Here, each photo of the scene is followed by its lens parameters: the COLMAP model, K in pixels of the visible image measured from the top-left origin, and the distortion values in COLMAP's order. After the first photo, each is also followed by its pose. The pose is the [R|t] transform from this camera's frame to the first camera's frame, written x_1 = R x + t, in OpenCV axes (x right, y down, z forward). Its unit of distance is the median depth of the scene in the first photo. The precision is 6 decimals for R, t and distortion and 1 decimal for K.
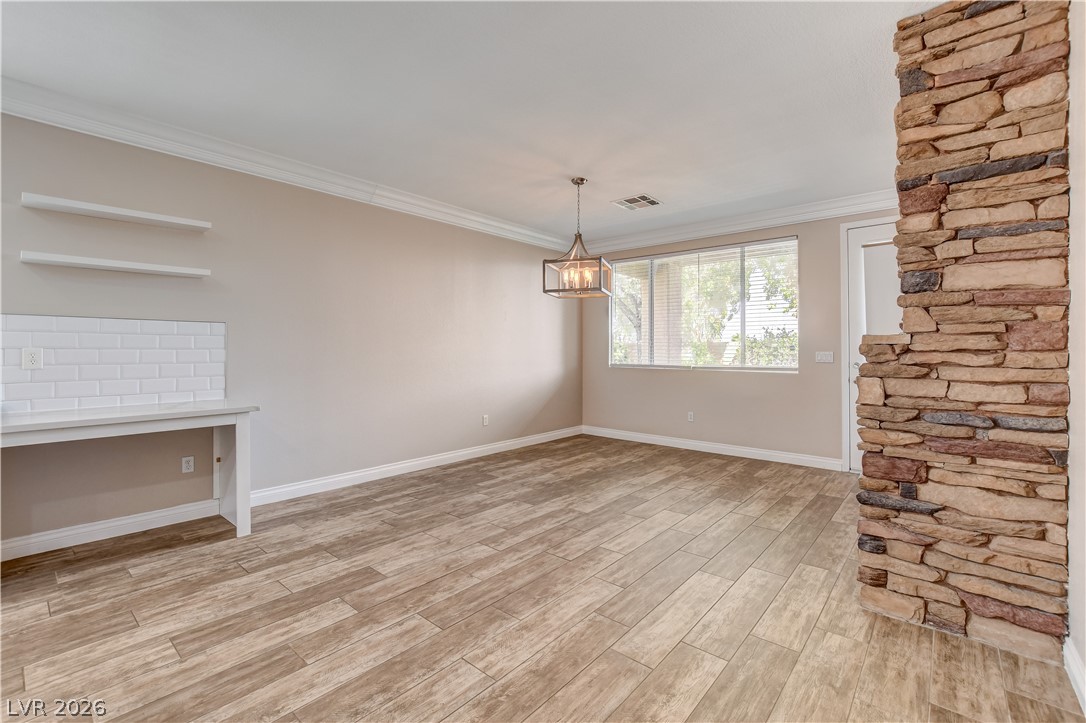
lens RADIAL K [[475.4, 0, 541.9], [0, 475.4, 350.1], [0, 0, 1]] dist [-0.021458, 0.006765]
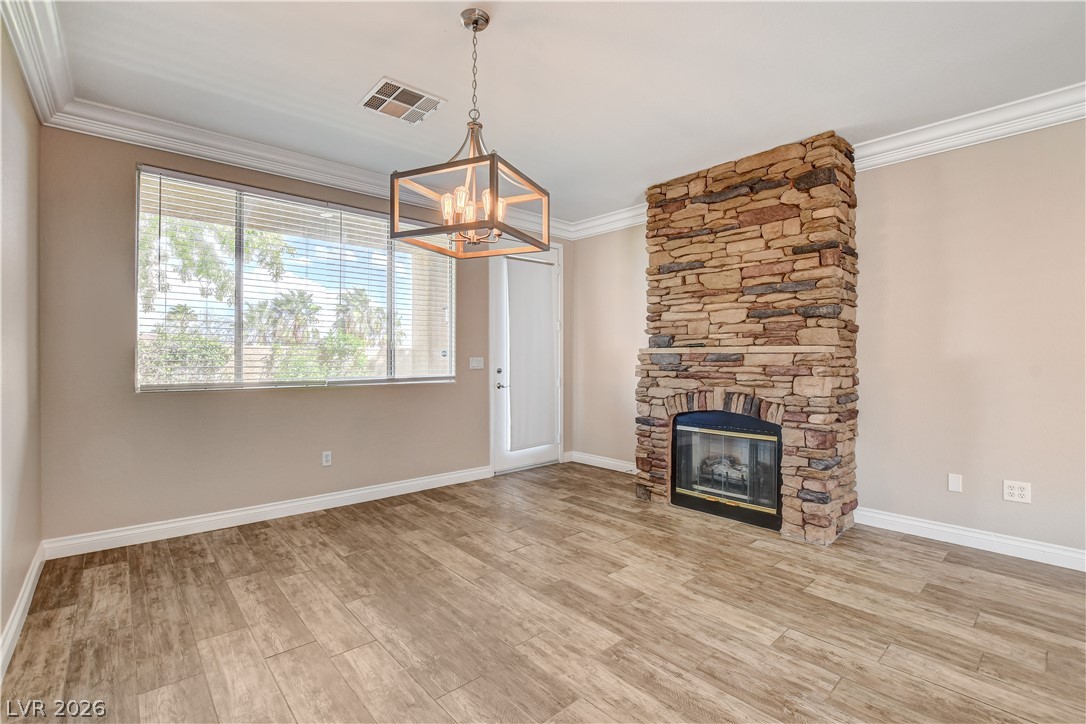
lens RADIAL K [[482.3, 0, 540.1], [0, 482.3, 359.4], [0, 0, 1]] dist [-0.044742, 0.012925]
pose [[0.132759, -0.006202, 0.991129, -0.646620], [-0.001678, 0.999978, 0.006482, -0.001293], [-0.991147, -0.002524, 0.132746, 1.348417]]
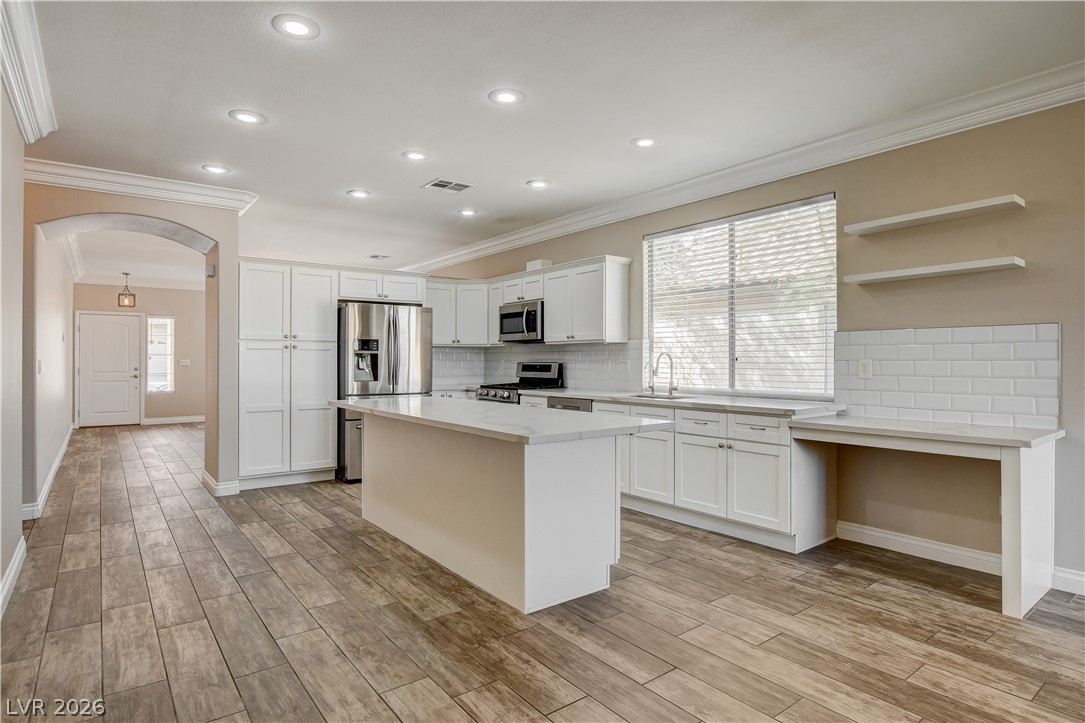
lens RADIAL K [[583.8, 0, 542.5], [0, 583.8, 361.5], [0, 0, 1]] dist [-0.019280, 0.000556]
pose [[-0.203860, -0.000978, -0.979000, 0.438558], [-0.000283, 1.000000, -0.000940, 0.001211], [0.979000, 0.000085, -0.203860, 0.535295]]
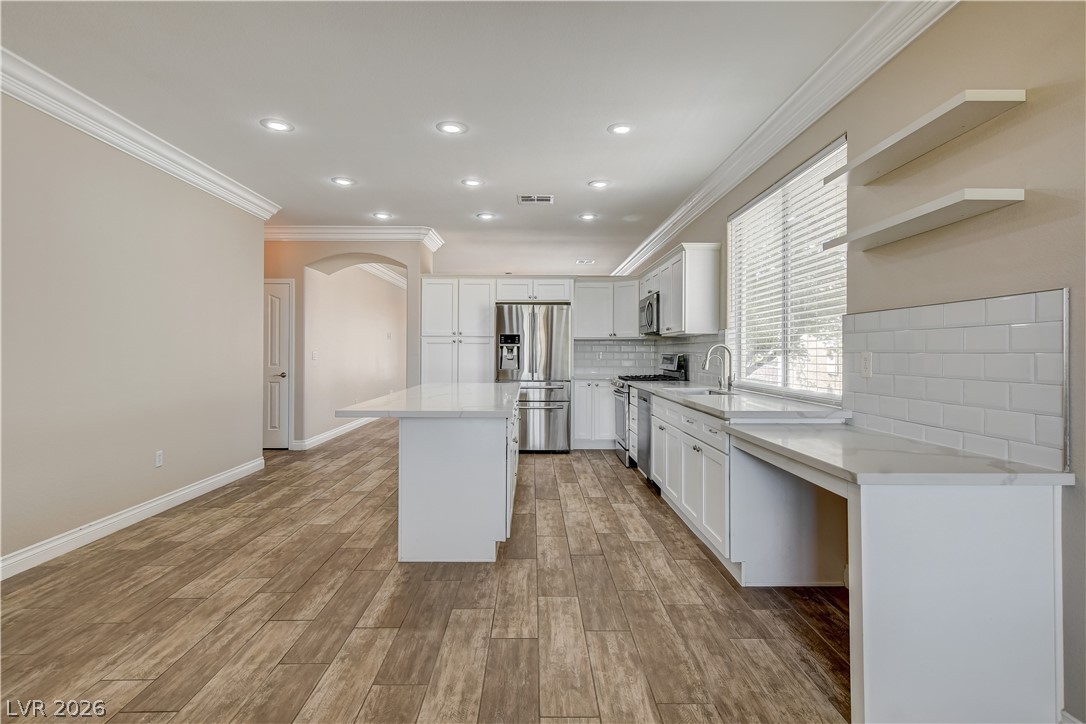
lens RADIAL K [[551.4, 0, 539.0], [0, 551.4, 349.4], [0, 0, 1]] dist [0.011339, 0.000241]
pose [[-0.749586, -0.009816, -0.661834, -0.002915], [-0.006219, 0.999950, -0.007788, 0.002103], [0.661878, -0.001722, -0.749610, 1.379650]]
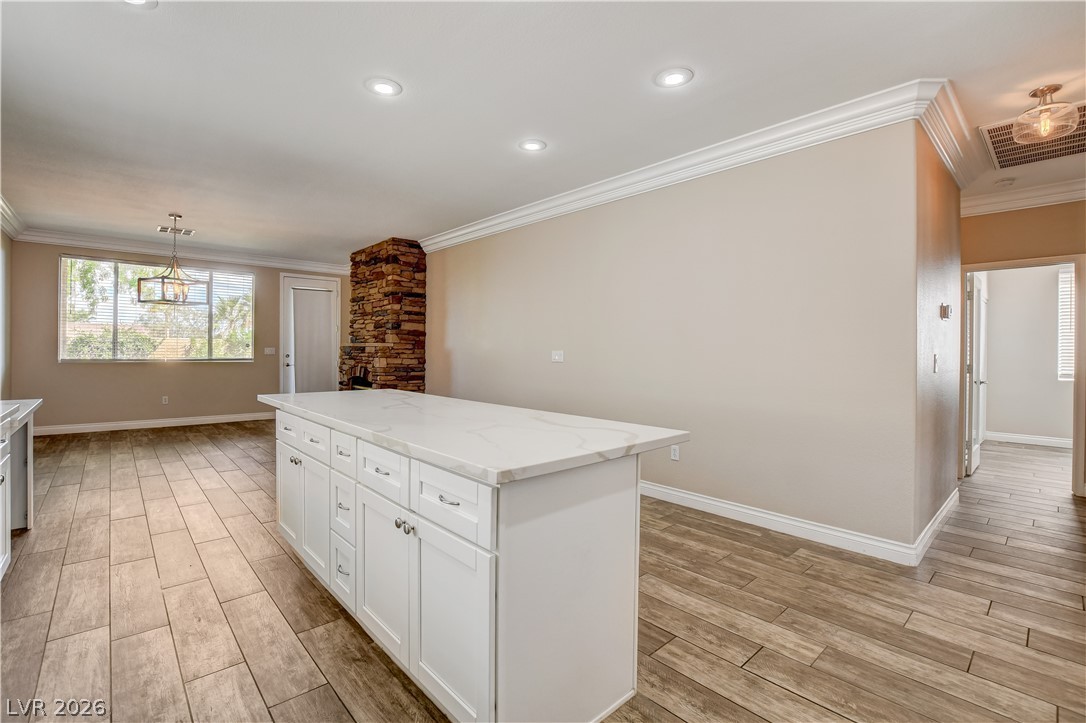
lens RADIAL K [[482.9, 0, 536.3], [0, 482.9, 355.6], [0, 0, 1]] dist [-0.021488, 0.000682]
pose [[0.131246, -0.012176, 0.991275, -1.708057], [-0.010714, 0.999849, 0.013700, -0.005318], [-0.991292, -0.012418, 0.131095, -0.248802]]
